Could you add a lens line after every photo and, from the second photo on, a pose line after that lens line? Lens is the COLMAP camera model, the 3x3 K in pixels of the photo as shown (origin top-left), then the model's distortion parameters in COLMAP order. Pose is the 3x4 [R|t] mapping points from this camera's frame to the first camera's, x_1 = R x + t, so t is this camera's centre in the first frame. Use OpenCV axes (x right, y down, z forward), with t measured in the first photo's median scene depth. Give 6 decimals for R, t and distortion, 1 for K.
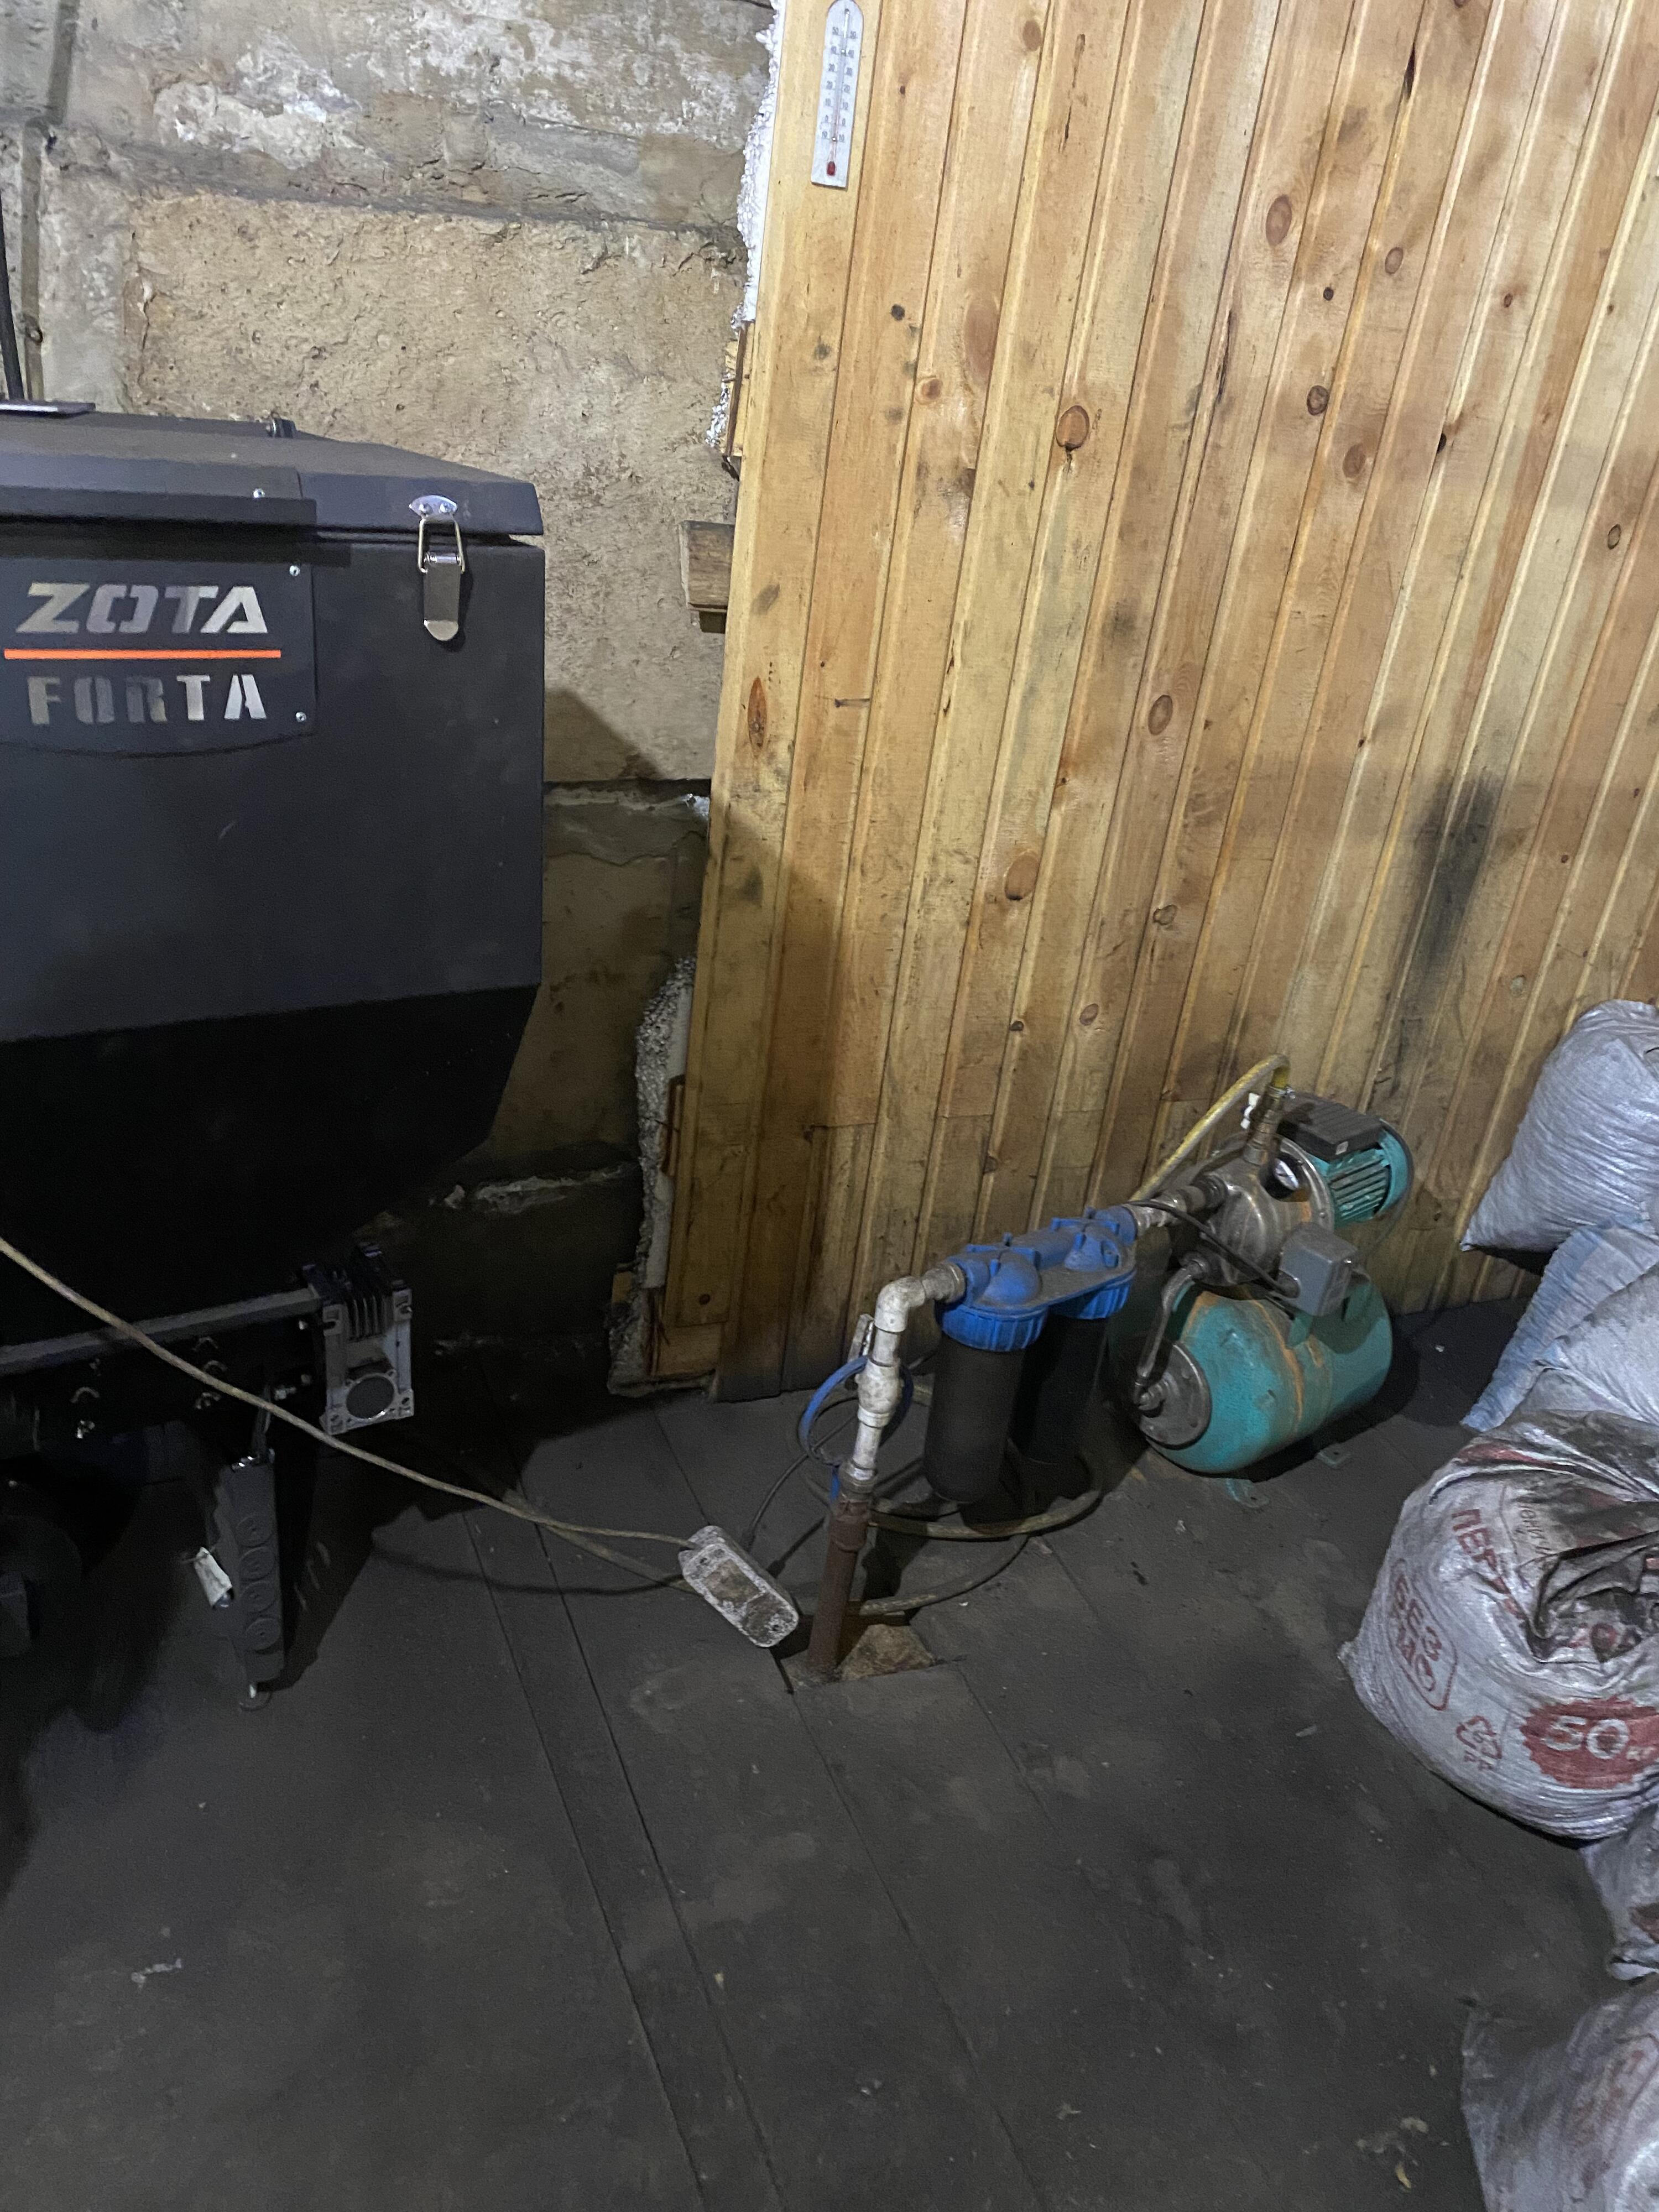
lens RADIAL K [[1694.1, 0, 829.1], [0, 1694.1, 1138.9], [0, 0, 1]] dist [0.033195, -0.020641]
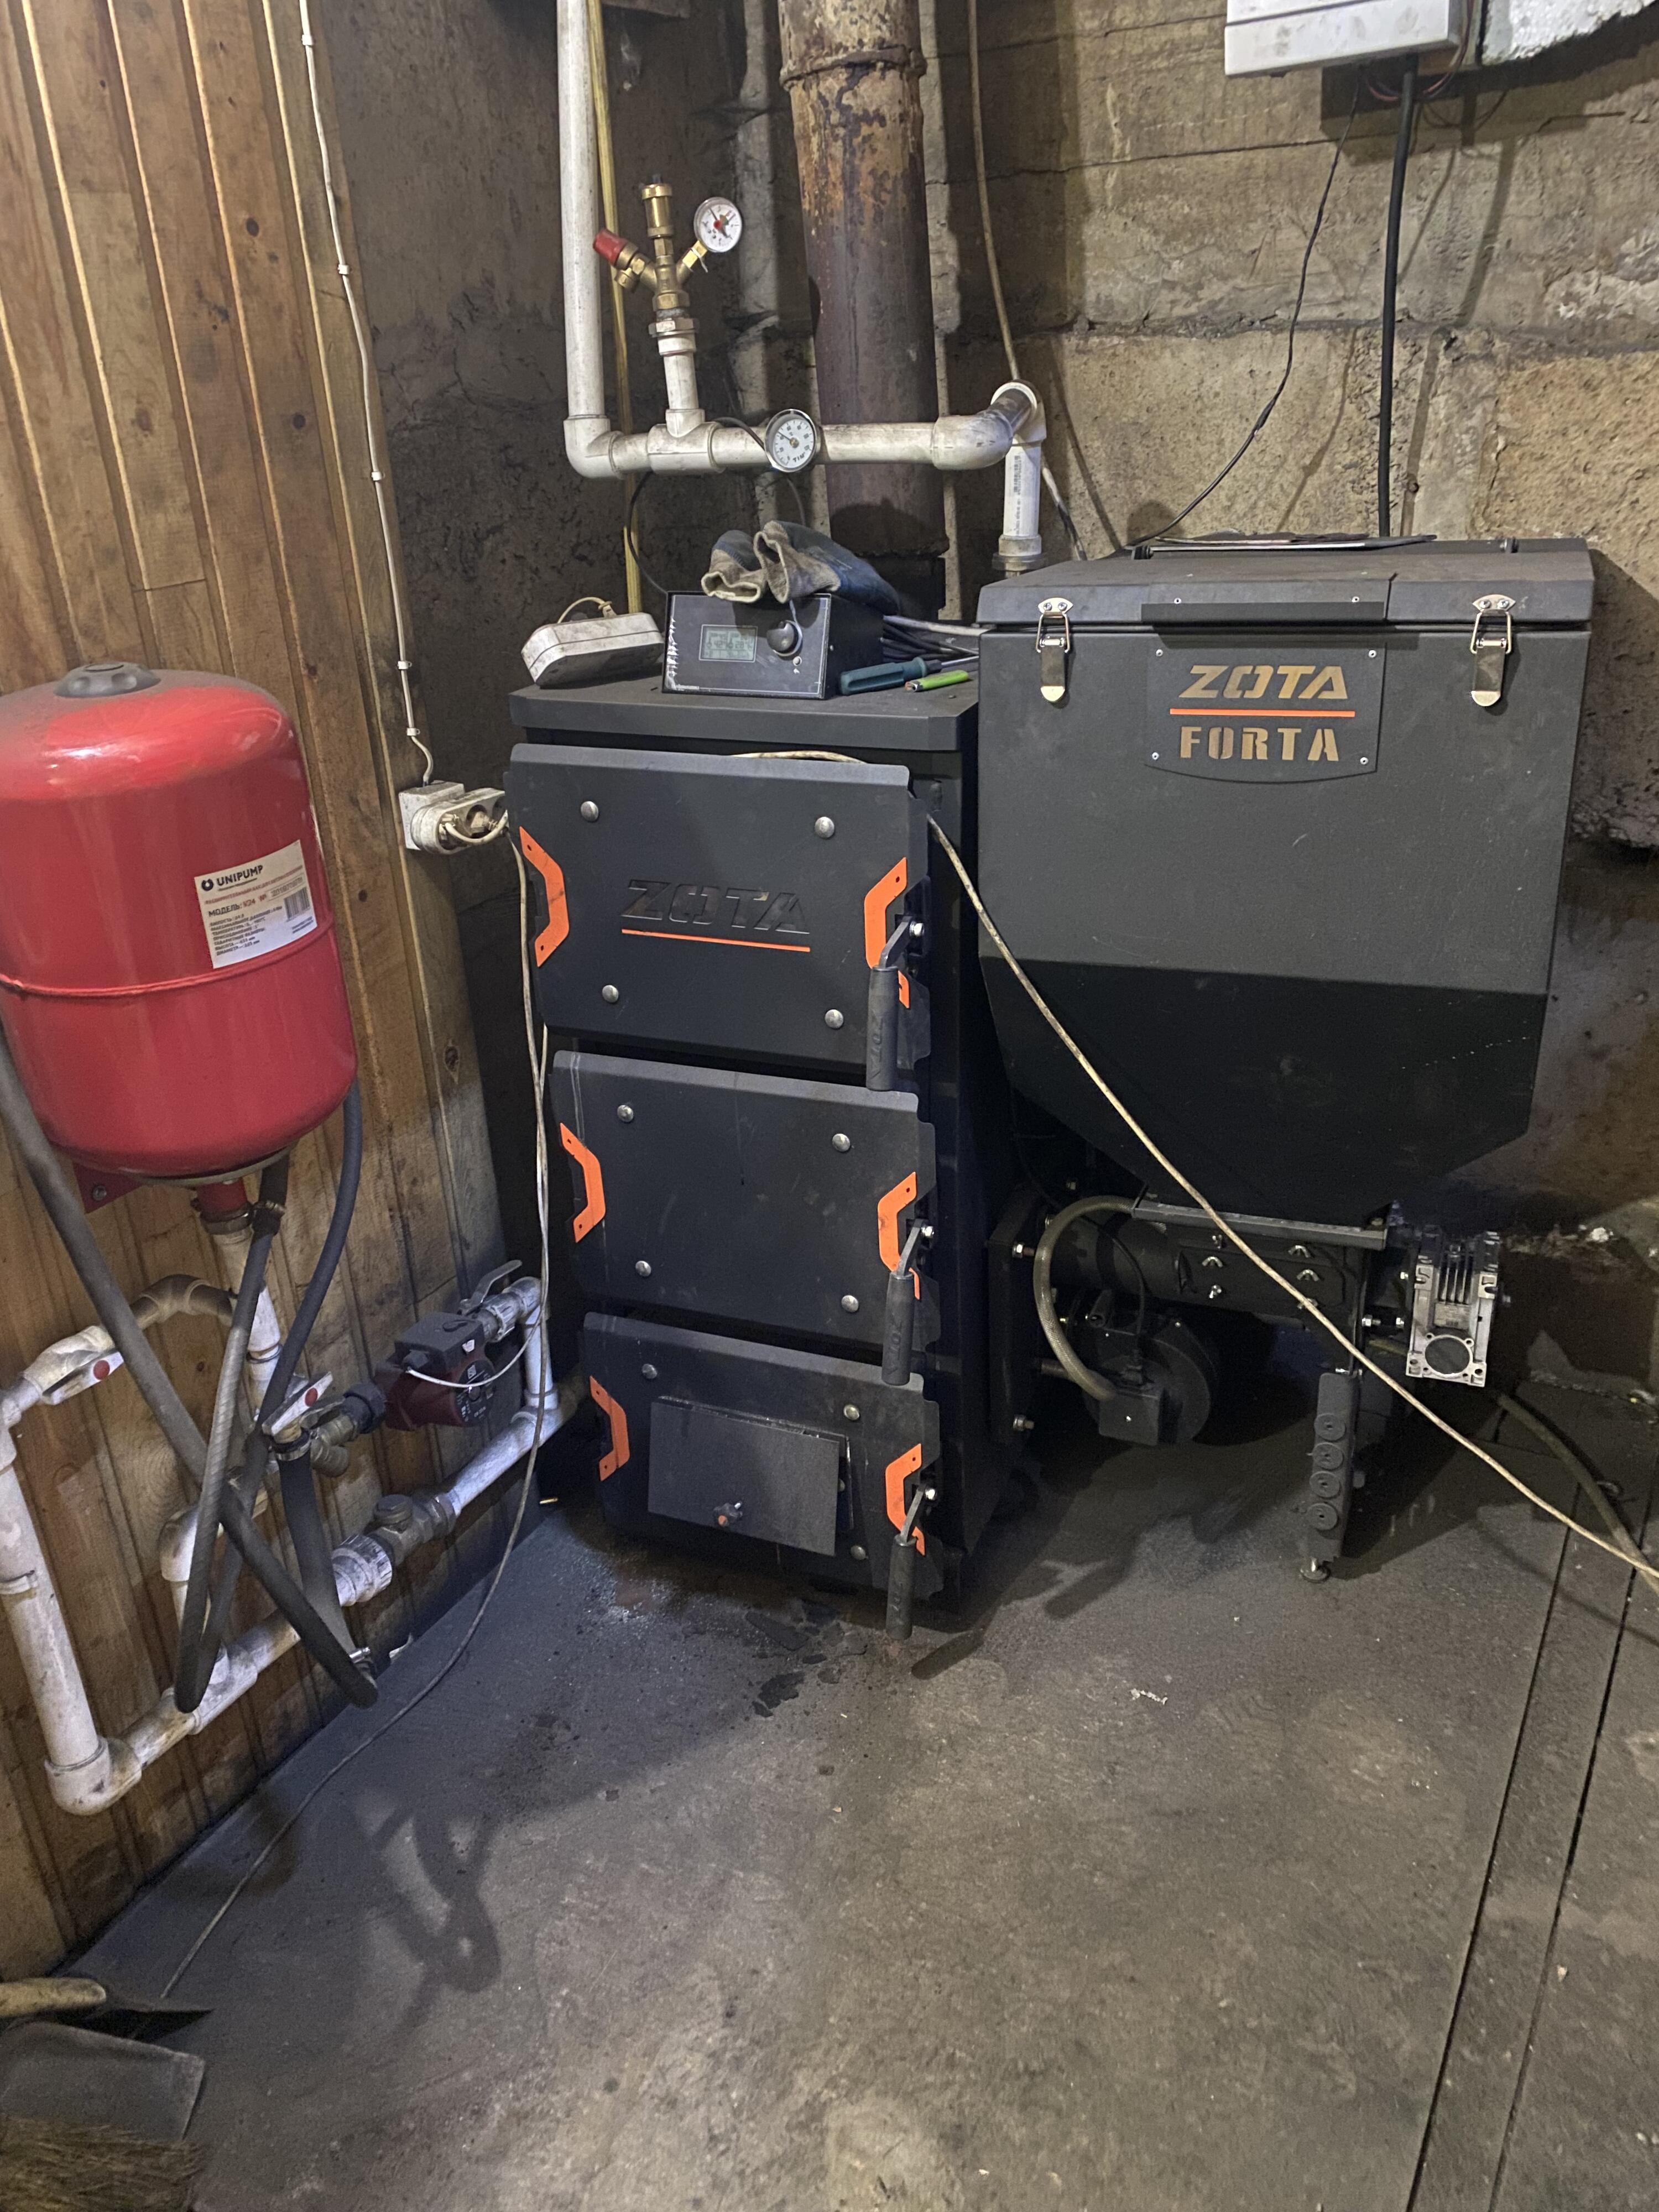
lens RADIAL K [[1694.1, 0, 829.1], [0, 1694.1, 1138.9], [0, 0, 1]] dist [0.033195, -0.020641]
pose [[0.592623, 0.203530, -0.779341, 0.396858], [-0.249315, 0.966384, 0.062794, 0.044805], [0.765924, 0.157089, 0.623445, -0.084450]]
